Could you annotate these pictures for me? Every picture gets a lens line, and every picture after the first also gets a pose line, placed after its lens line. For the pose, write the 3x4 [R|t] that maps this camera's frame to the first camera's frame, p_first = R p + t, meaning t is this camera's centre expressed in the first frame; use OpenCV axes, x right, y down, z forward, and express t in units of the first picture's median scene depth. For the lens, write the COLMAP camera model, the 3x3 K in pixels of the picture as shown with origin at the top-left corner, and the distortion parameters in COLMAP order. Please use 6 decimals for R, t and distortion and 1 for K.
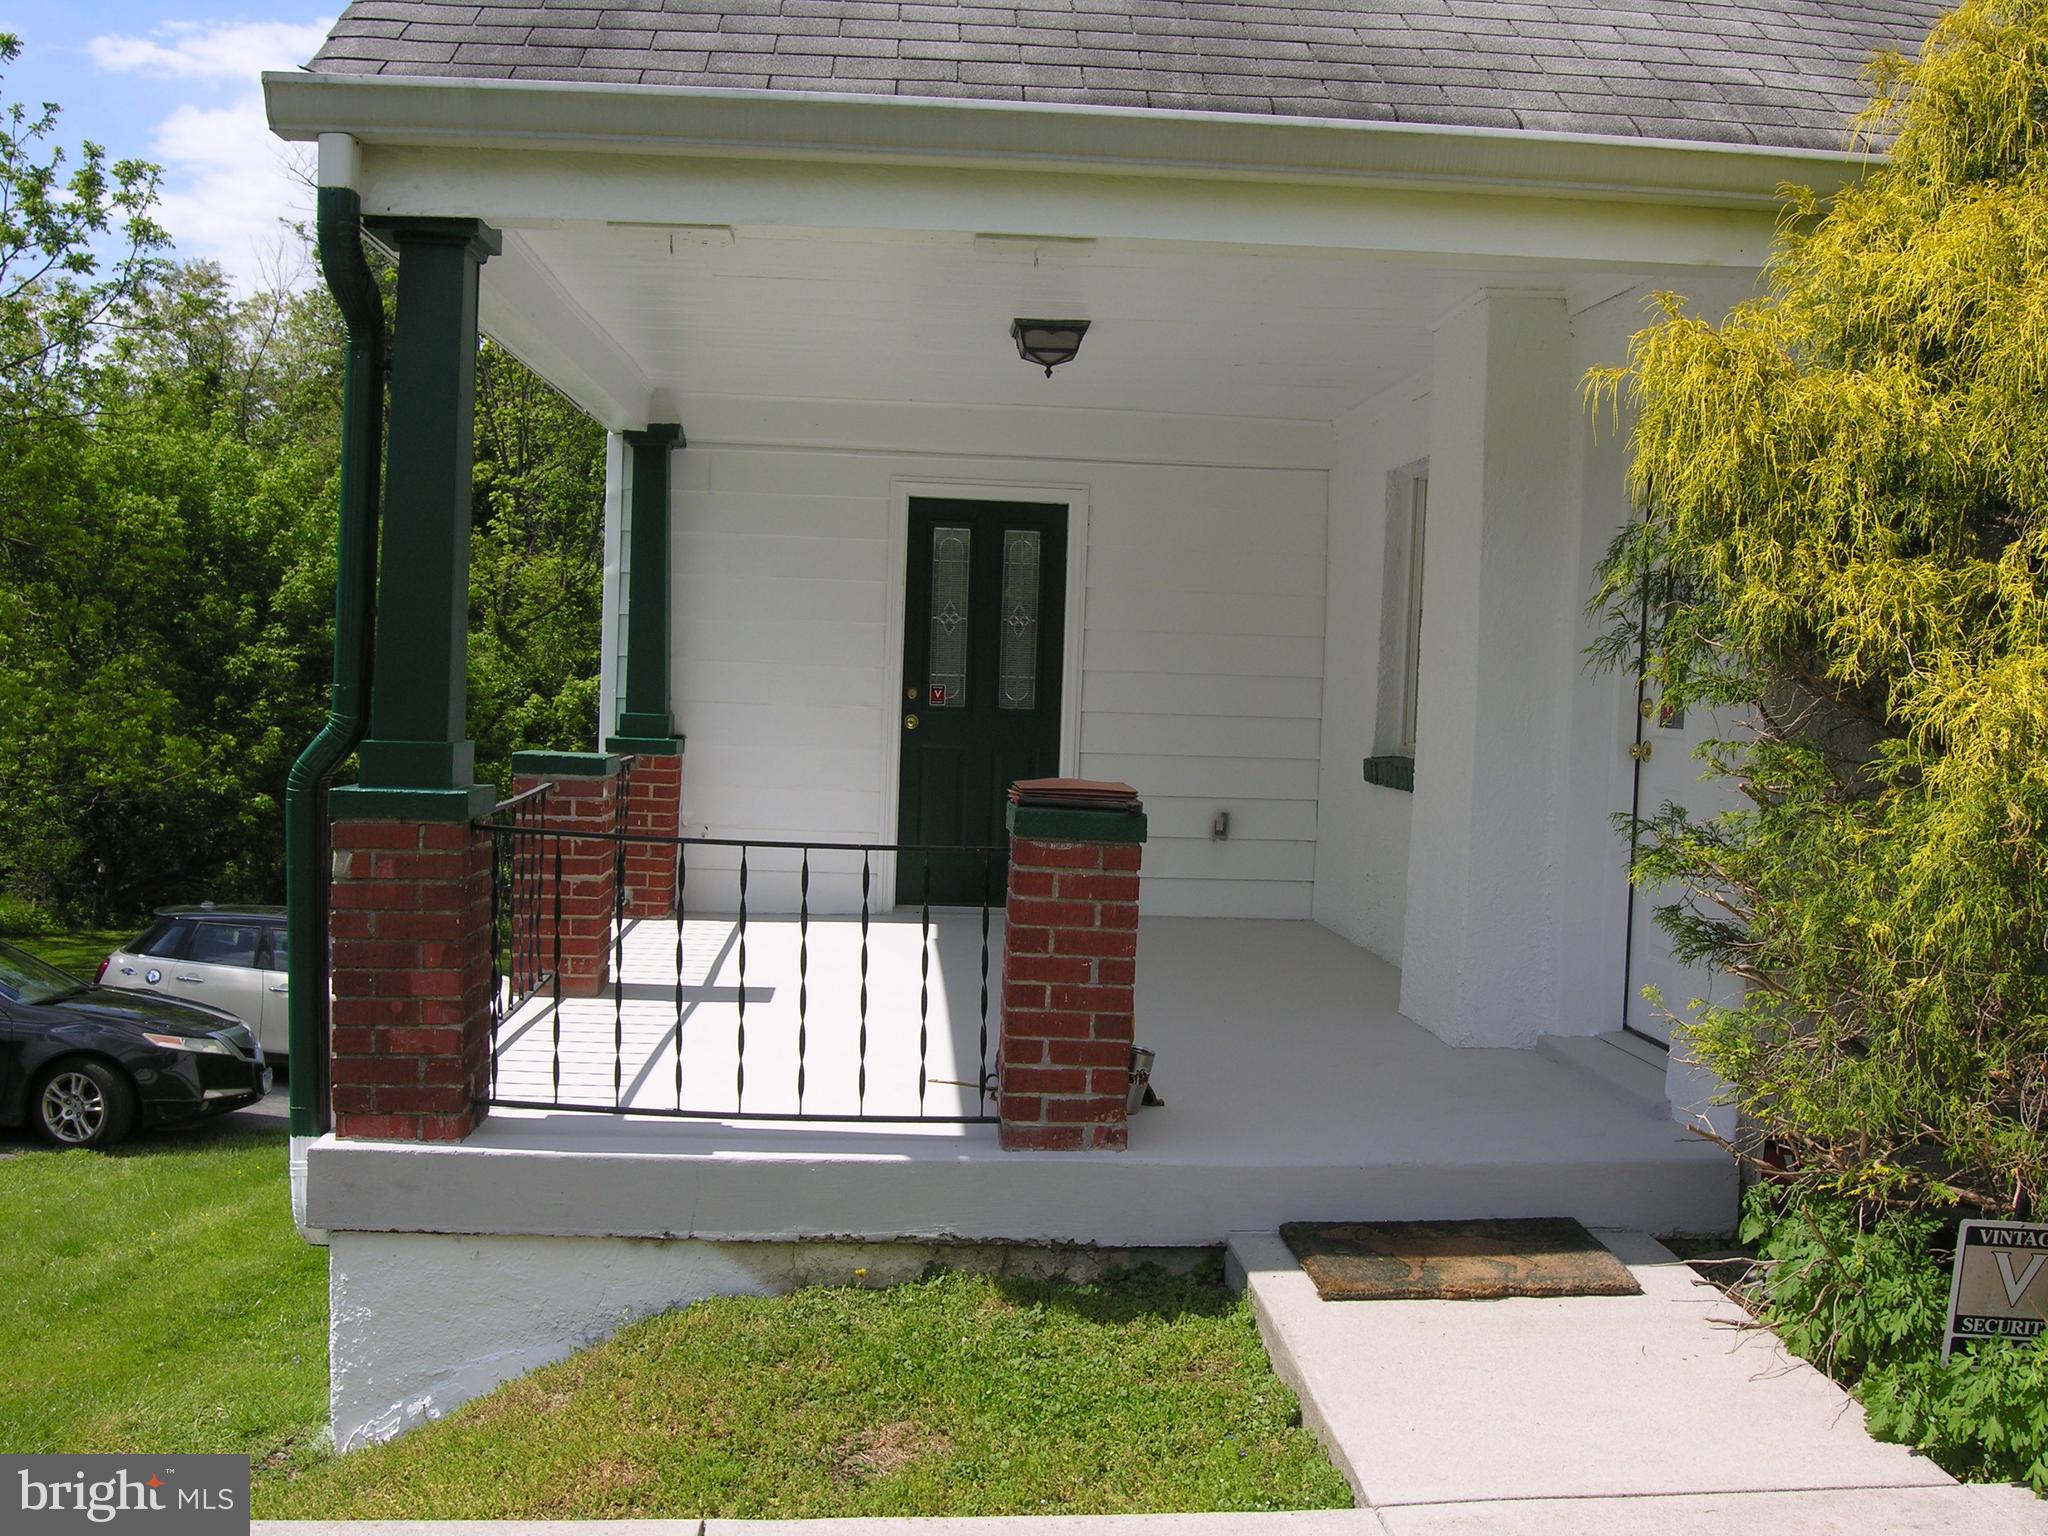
lens RADIAL K [[1778.5, 0, 1024.0], [0, 1778.5, 768.0], [0, 0, 1]] dist [-0.004493, -0.007475]
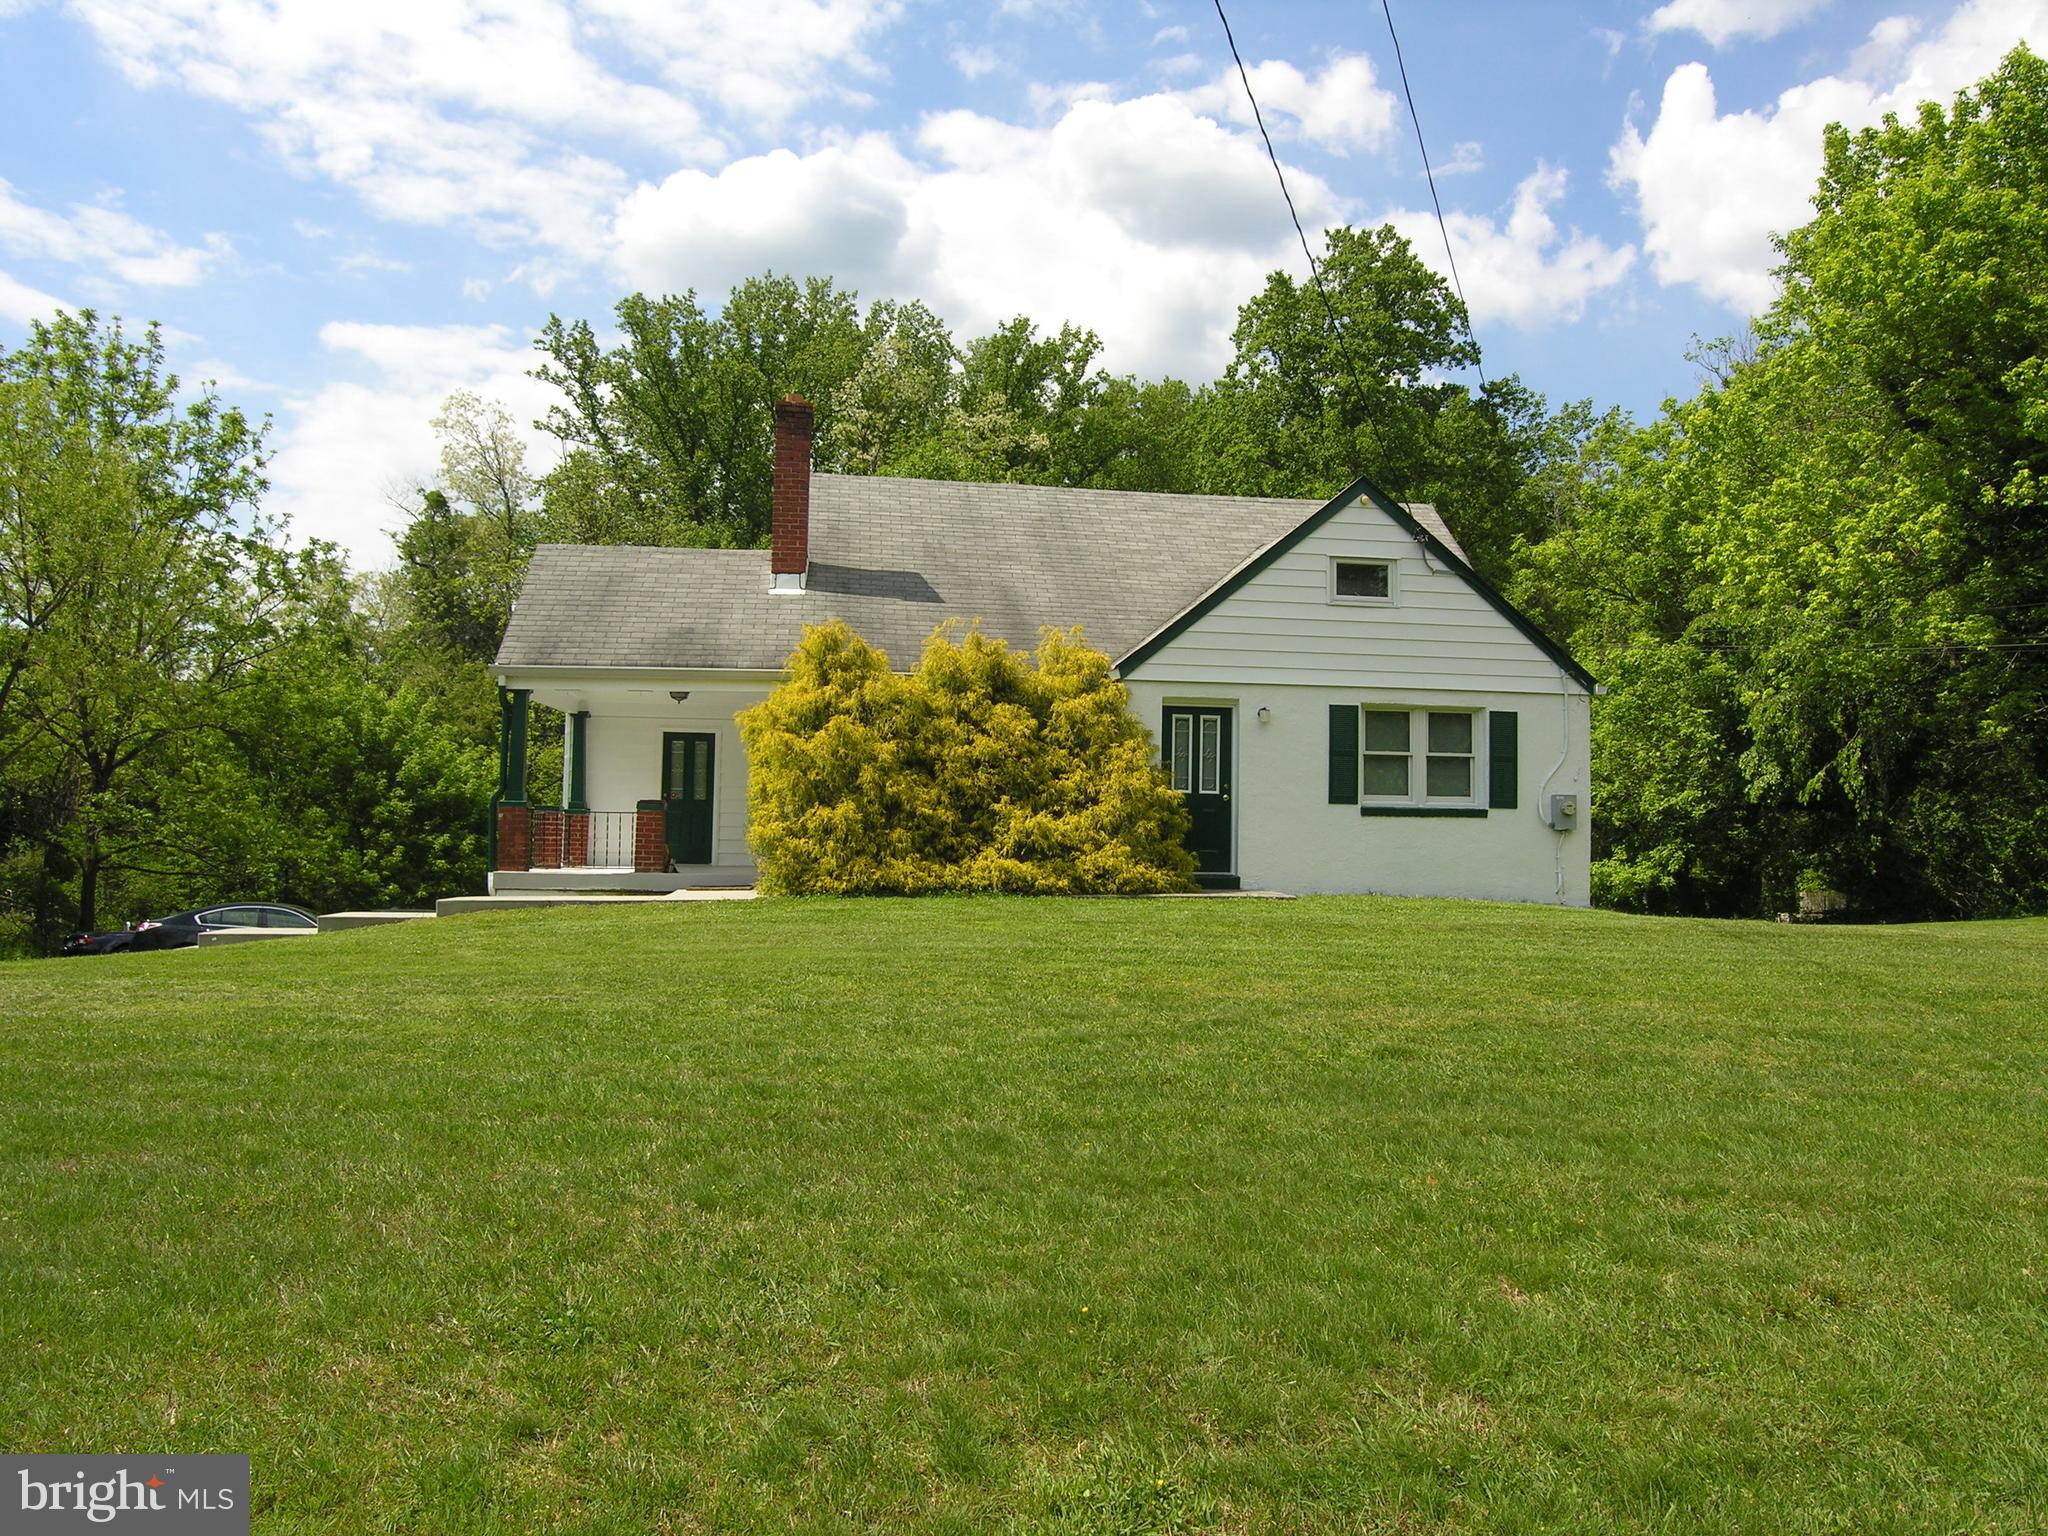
lens RADIAL K [[1450.9, 0, 1042.0], [0, 1450.9, 763.8], [0, 0, 1]] dist [-0.059908, 0.005324]
pose [[0.997799, -0.023418, 0.062037, 0.151534], [0.029204, 0.995138, -0.094063, 0.055364], [-0.059532, 0.095668, 0.993632, -0.534734]]
